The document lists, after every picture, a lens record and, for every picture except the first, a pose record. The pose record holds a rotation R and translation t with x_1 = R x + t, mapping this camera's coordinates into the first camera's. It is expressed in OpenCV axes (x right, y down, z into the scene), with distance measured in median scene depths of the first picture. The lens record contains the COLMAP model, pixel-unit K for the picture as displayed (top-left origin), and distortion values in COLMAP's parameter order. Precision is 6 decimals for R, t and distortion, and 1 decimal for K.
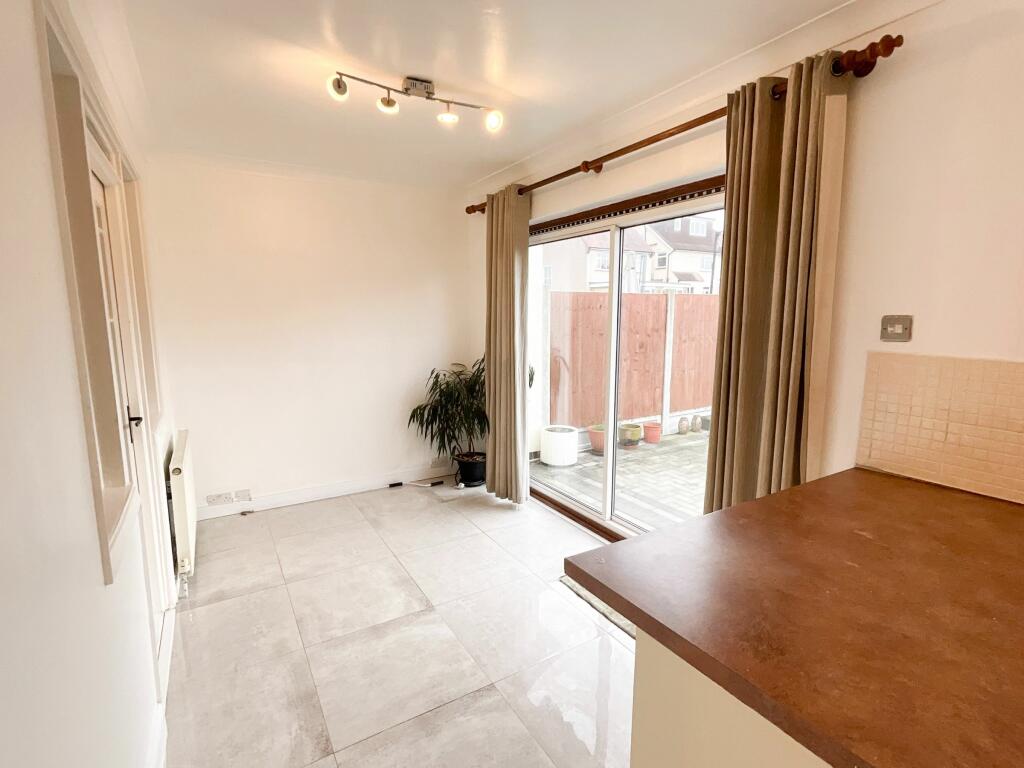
lens RADIAL K [[499.9, 0, 507.3], [0, 499.9, 386.8], [0, 0, 1]] dist [0.000969, -0.000015]
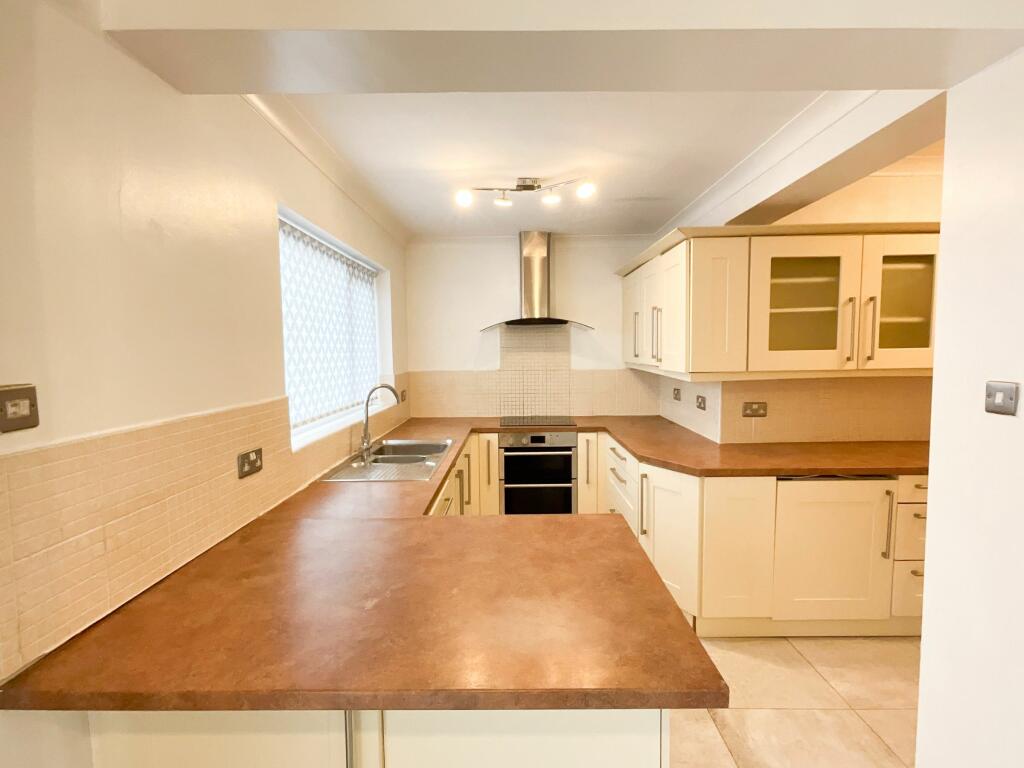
lens RADIAL K [[499.9, 0, 507.3], [0, 499.9, 386.8], [0, 0, 1]] dist [0.000969, -0.000015]
pose [[-0.854099, -0.025119, 0.519504, 0.020590], [0.093279, 0.975240, 0.200512, -0.266788], [-0.511678, 0.219716, -0.830609, 1.568239]]
